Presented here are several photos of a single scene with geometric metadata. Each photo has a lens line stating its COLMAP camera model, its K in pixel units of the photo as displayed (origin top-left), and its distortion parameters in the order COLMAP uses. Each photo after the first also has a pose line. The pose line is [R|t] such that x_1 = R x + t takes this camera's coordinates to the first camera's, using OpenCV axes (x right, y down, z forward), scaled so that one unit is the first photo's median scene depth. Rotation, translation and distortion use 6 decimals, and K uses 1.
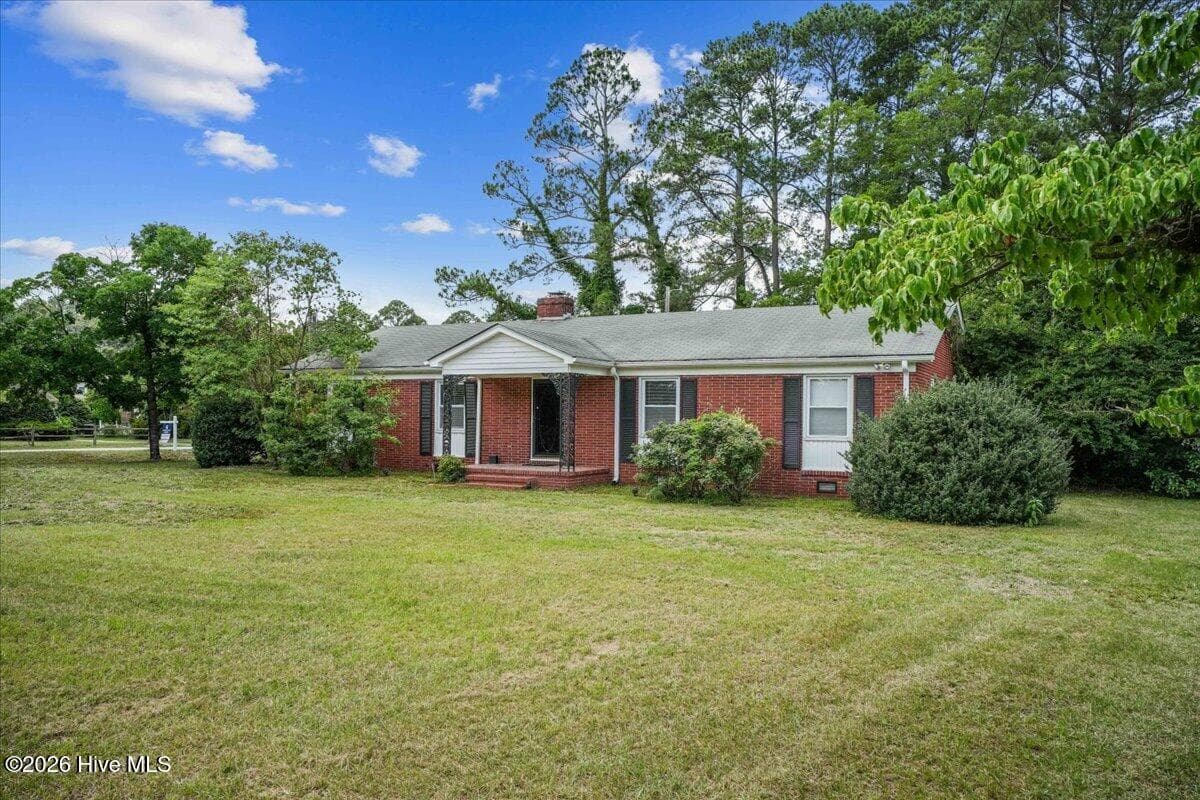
lens RADIAL K [[893.5, 0, 623.0], [0, 893.5, 400.4], [0, 0, 1]] dist [-0.000584, -0.000637]
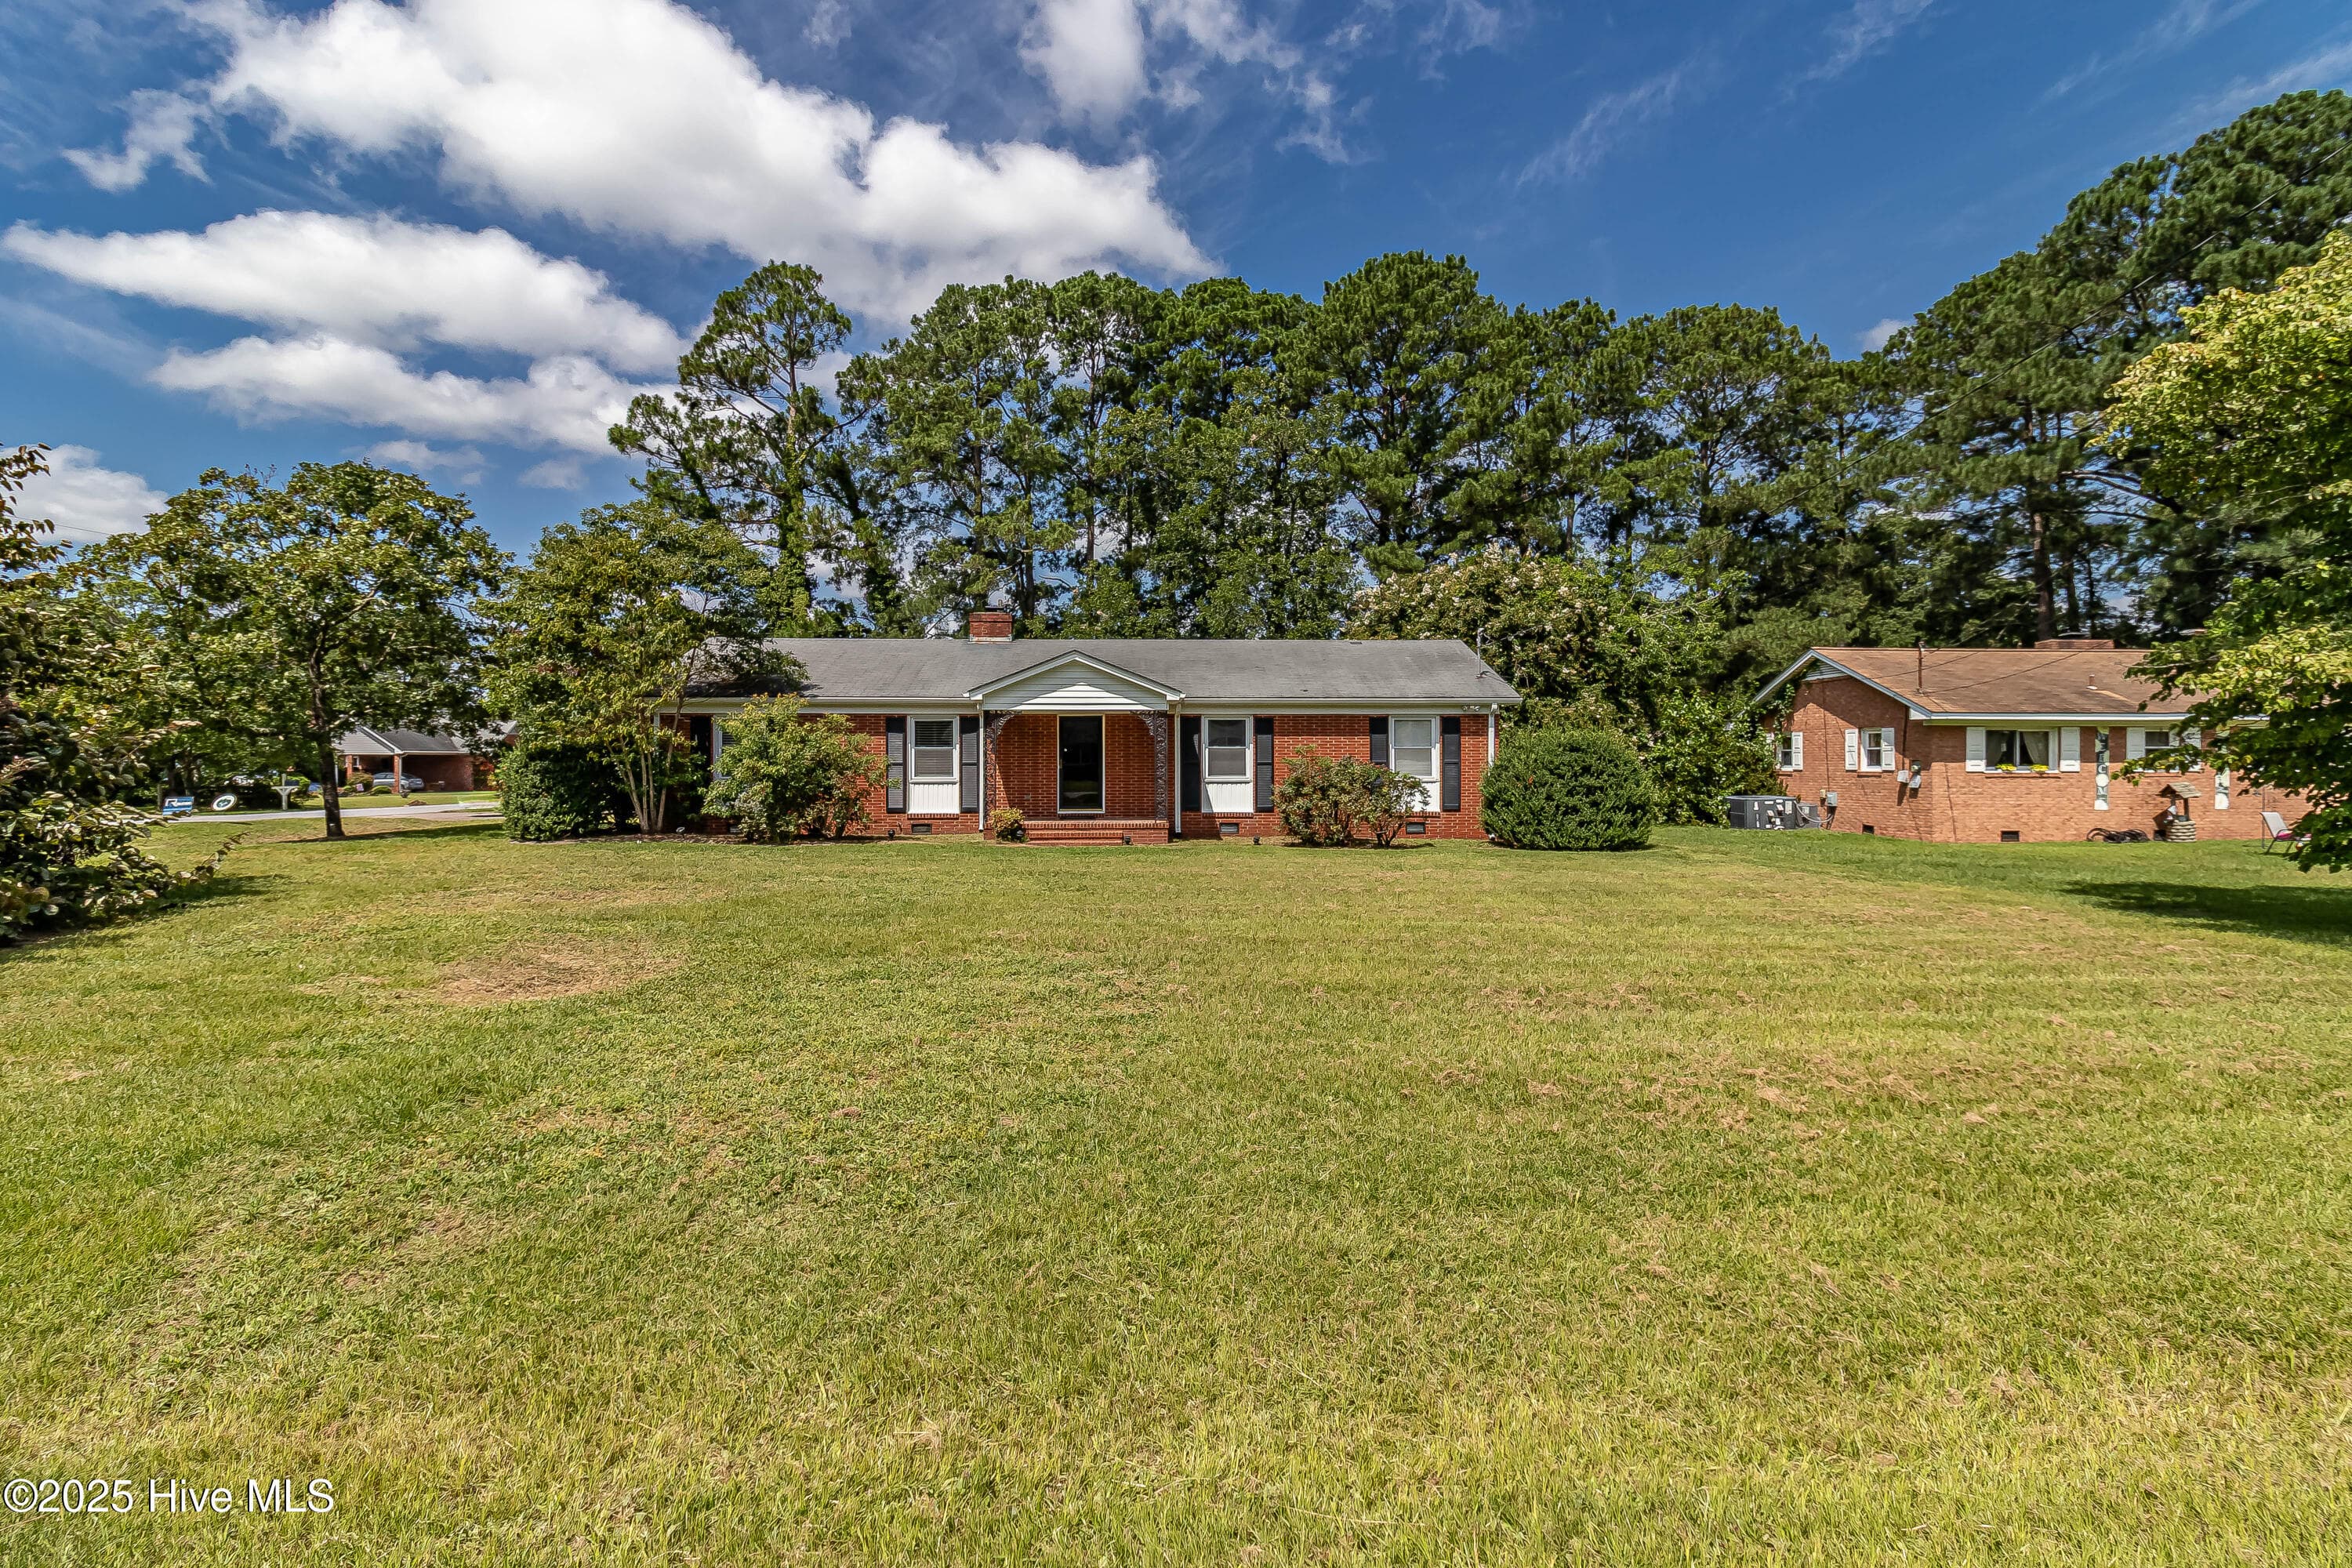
lens RADIAL K [[1118.8, 0, 1176.0], [0, 1118.8, 784.0], [0, 0, 1]] dist [-0.000215, -0.014324]
pose [[0.863762, -0.023506, 0.503351, -0.564842], [0.000918, 0.998983, 0.045077, -0.007829], [-0.503898, -0.038473, 0.862906, 0.043179]]
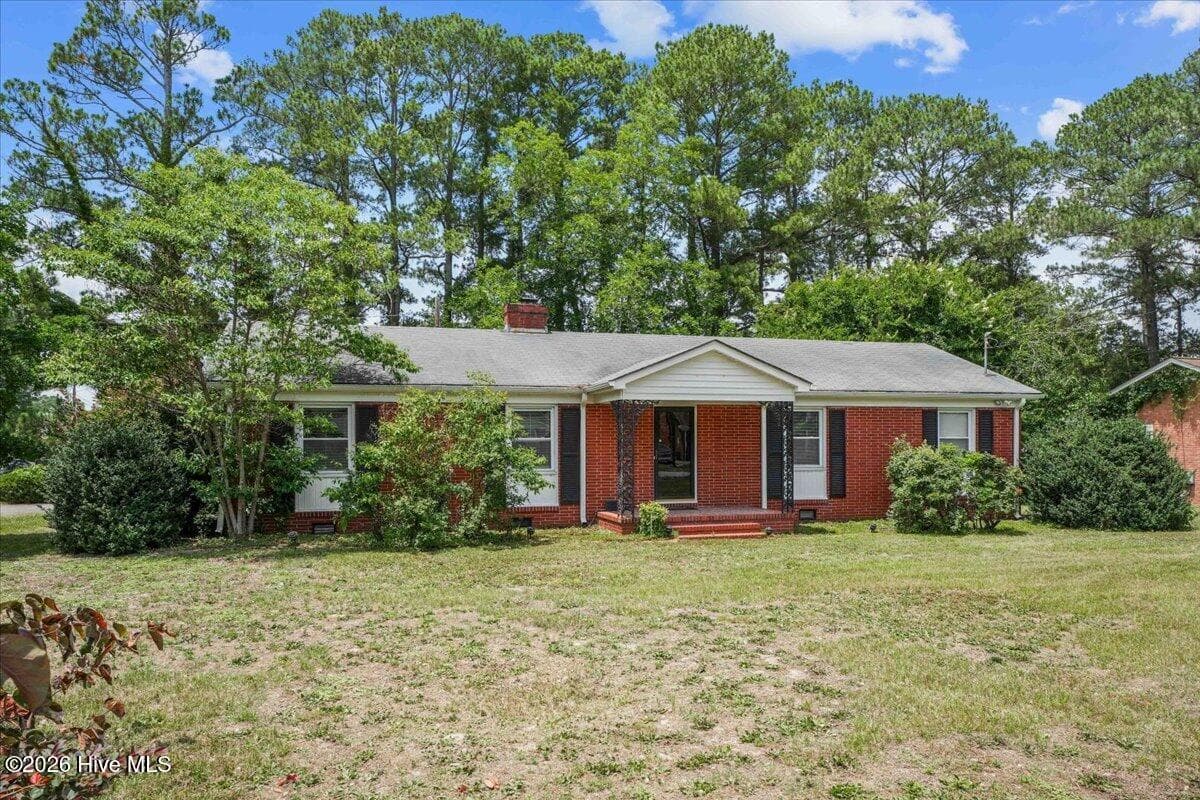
lens RADIAL K [[877.2, 0, 600.0], [0, 877.2, 445.4], [0, 0, 1]] dist [0.003372, 0.001707]
pose [[0.708784, -0.015235, 0.705261, -0.757688], [-0.002857, 0.999697, 0.024467, -0.007659], [-0.705420, -0.019357, 0.708526, 0.481393]]
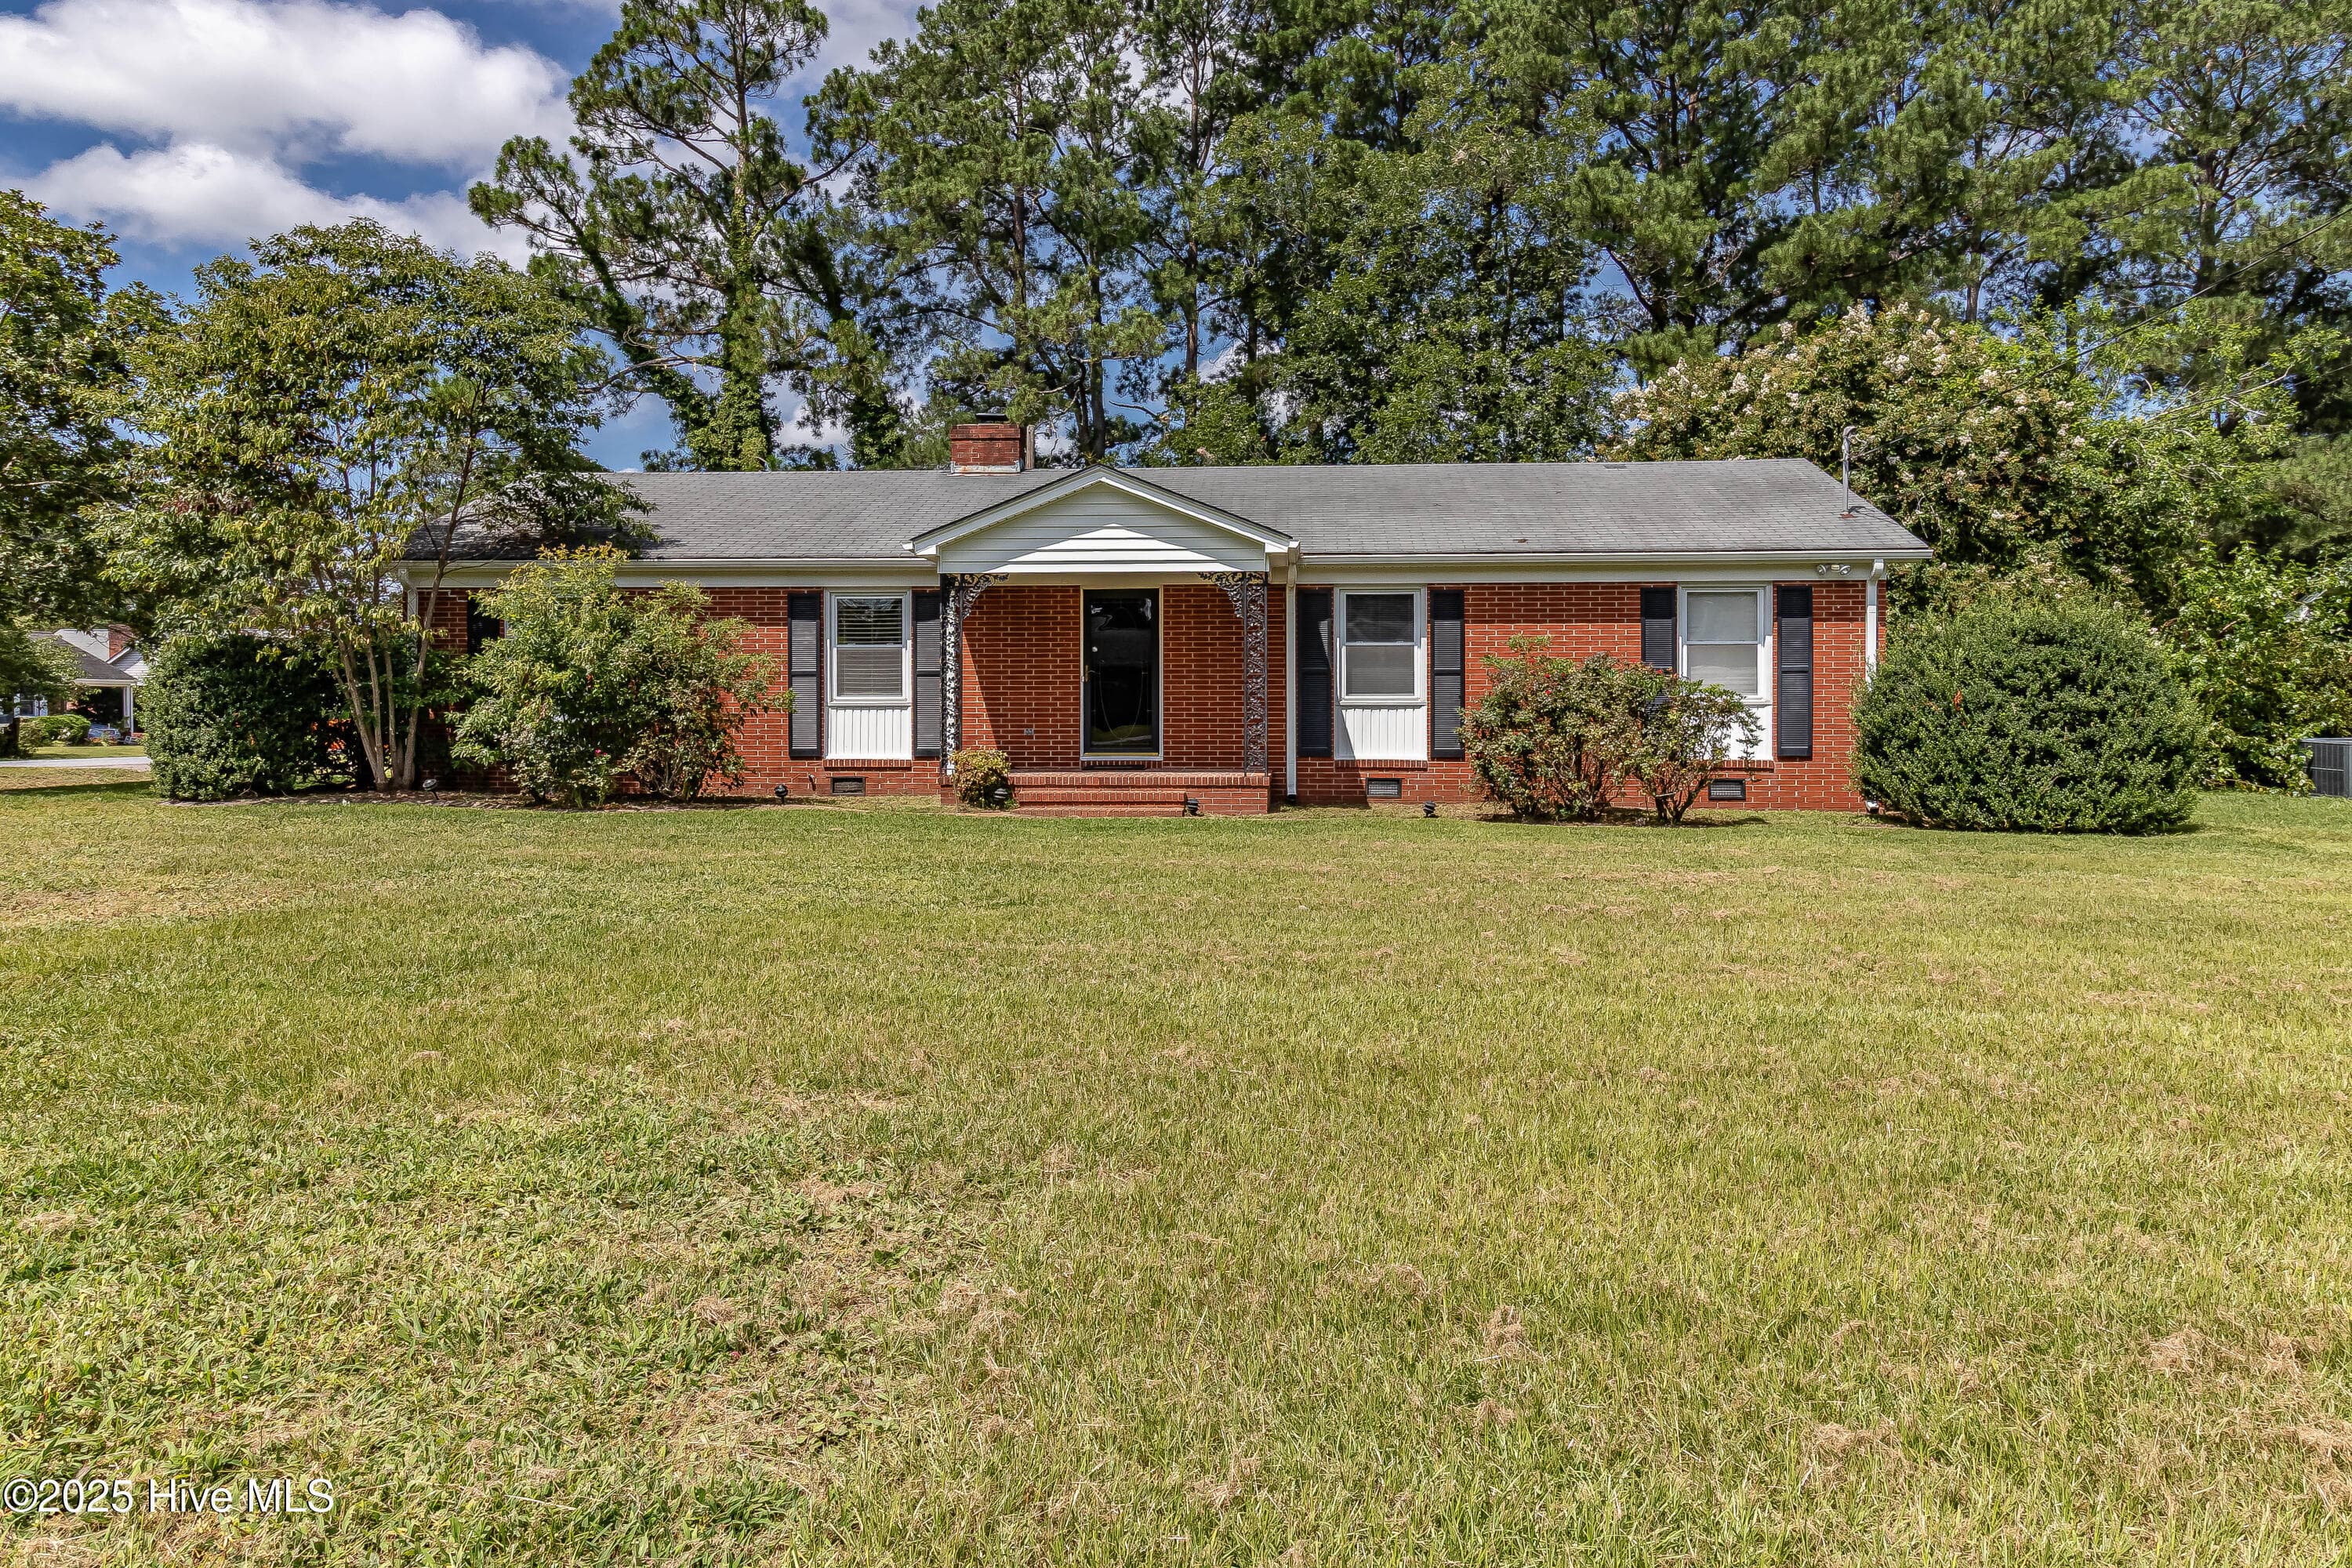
lens RADIAL K [[1588.3, 0, 1167.2], [0, 1588.3, 751.8], [0, 0, 1]] dist [0.002997, -0.000863]
pose [[0.914337, -0.025661, 0.404140, -0.427234], [0.003706, 0.998479, 0.055014, 0.017140], [-0.404936, -0.048804, 0.913041, 0.216843]]
